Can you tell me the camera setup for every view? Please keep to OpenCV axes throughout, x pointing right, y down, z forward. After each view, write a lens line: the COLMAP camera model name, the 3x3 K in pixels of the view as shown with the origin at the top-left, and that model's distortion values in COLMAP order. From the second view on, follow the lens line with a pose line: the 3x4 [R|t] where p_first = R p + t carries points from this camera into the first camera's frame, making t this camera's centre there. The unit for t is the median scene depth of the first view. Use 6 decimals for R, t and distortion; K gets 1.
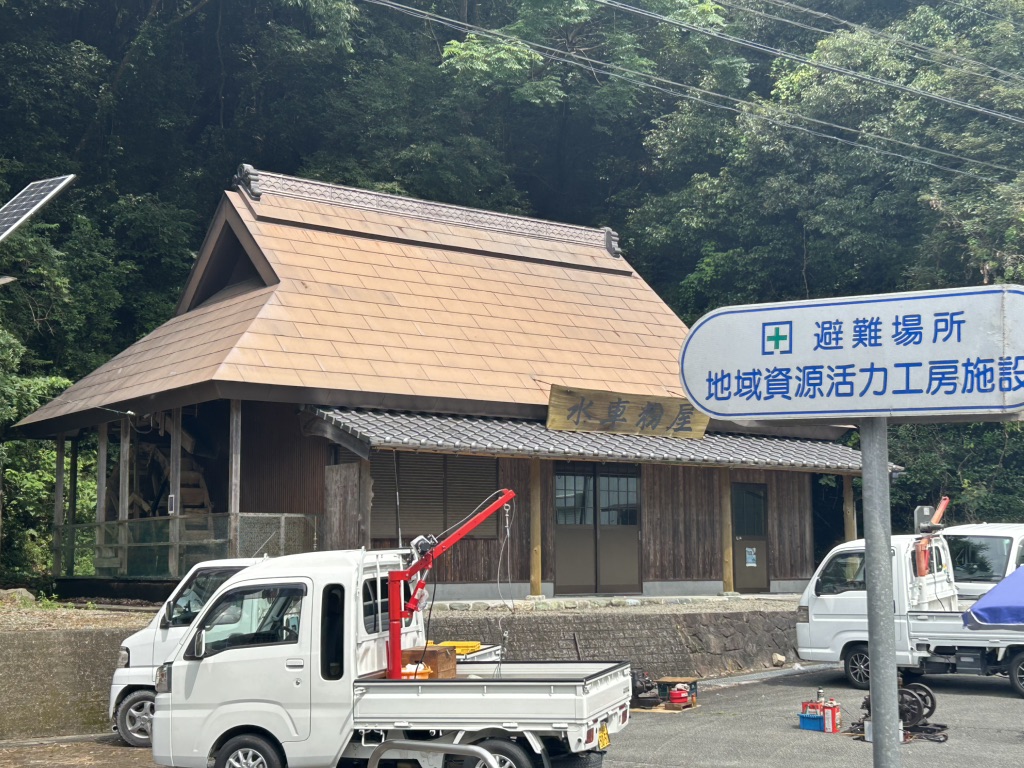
lens RADIAL K [[1484.2, 0, 517.2], [0, 1484.2, 381.6], [0, 0, 1]] dist [0.091986, 0.000000]
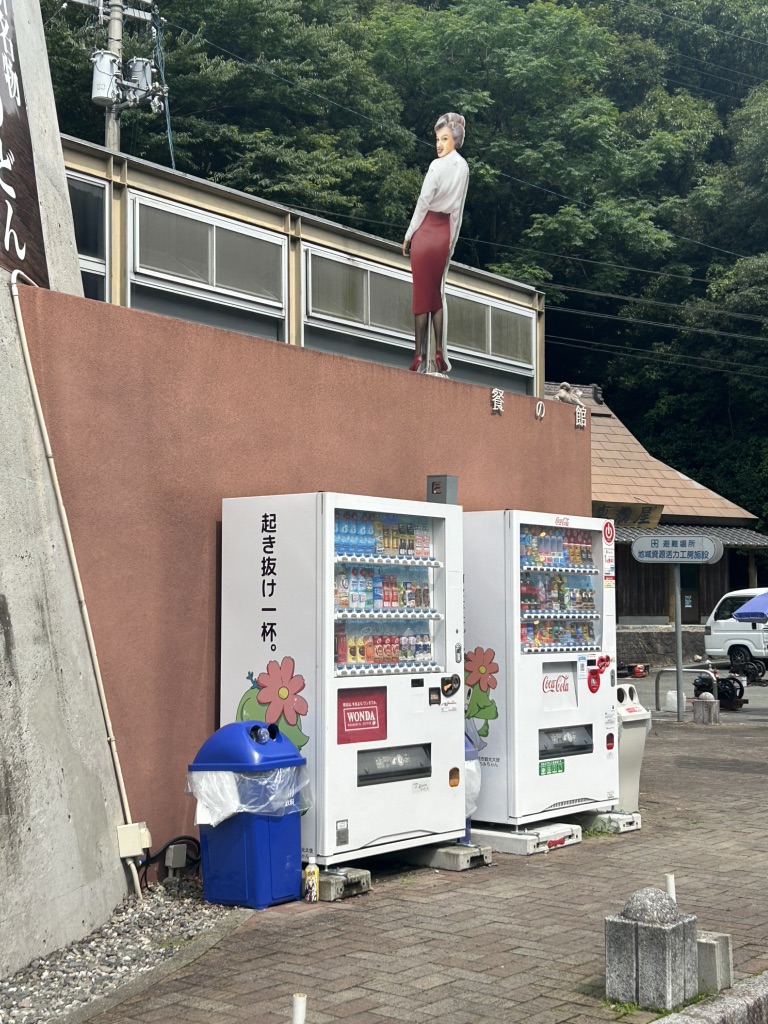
lens RADIAL K [[1484.2, 0, 374.6], [0, 1484.2, 515.3], [0, 0, 1]] dist [0.091986, 0.000000]
pose [[0.997124, -0.004518, -0.075655, -0.050375], [0.008688, 0.998455, 0.054878, -0.058355], [0.075290, -0.055377, 0.995623, -0.549184]]
